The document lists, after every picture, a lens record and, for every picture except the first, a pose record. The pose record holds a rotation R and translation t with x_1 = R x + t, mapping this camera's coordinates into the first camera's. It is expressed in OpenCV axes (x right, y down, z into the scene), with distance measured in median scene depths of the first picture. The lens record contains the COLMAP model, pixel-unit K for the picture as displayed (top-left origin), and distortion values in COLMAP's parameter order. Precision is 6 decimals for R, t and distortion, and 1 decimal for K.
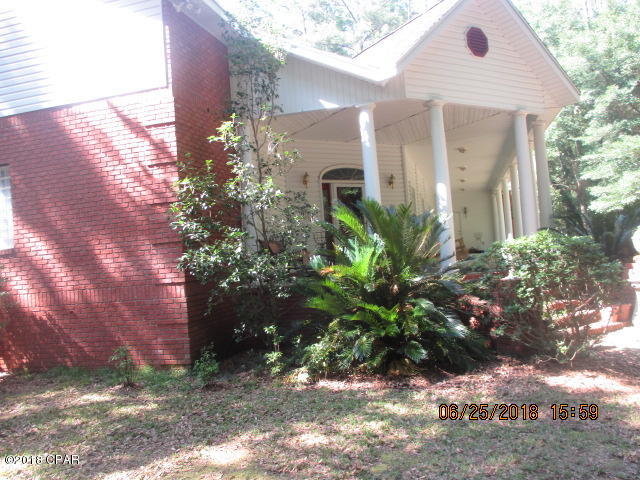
lens RADIAL K [[526.0, 0, 320.0], [0, 526.0, 240.0], [0, 0, 1]] dist [-0.047164, 0.016507]
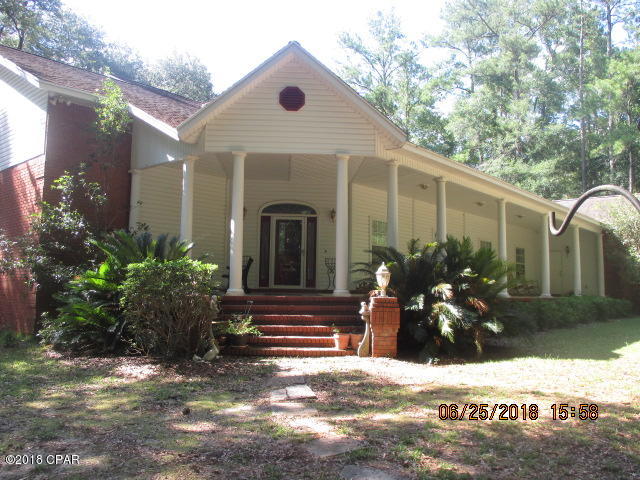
lens RADIAL K [[526.0, 0, 320.0], [0, 526.0, 240.0], [0, 0, 1]] dist [-0.047164, 0.016507]
pose [[0.899000, 0.038095, -0.436289, 1.112452], [-0.060939, 0.997399, -0.038480, -0.028478], [0.433689, 0.061180, 0.898983, -0.012738]]
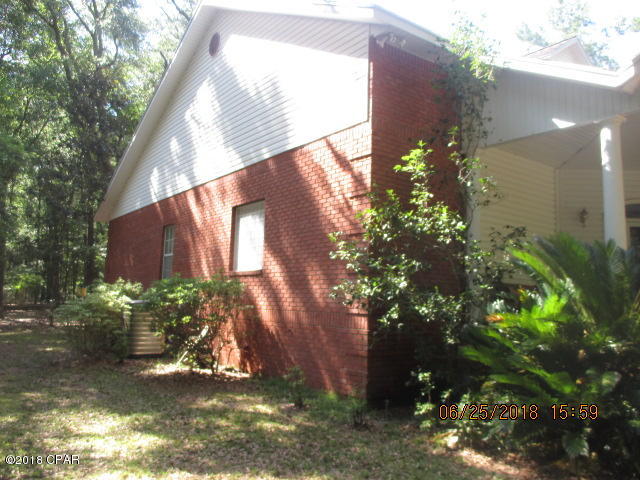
lens RADIAL K [[526.0, 0, 320.0], [0, 526.0, 240.0], [0, 0, 1]] dist [-0.047164, 0.016507]
pose [[0.781164, 0.030589, -0.623576, 0.278198], [-0.080228, 0.995436, -0.051674, -0.000107], [0.619149, 0.090394, 0.780053, 0.159846]]
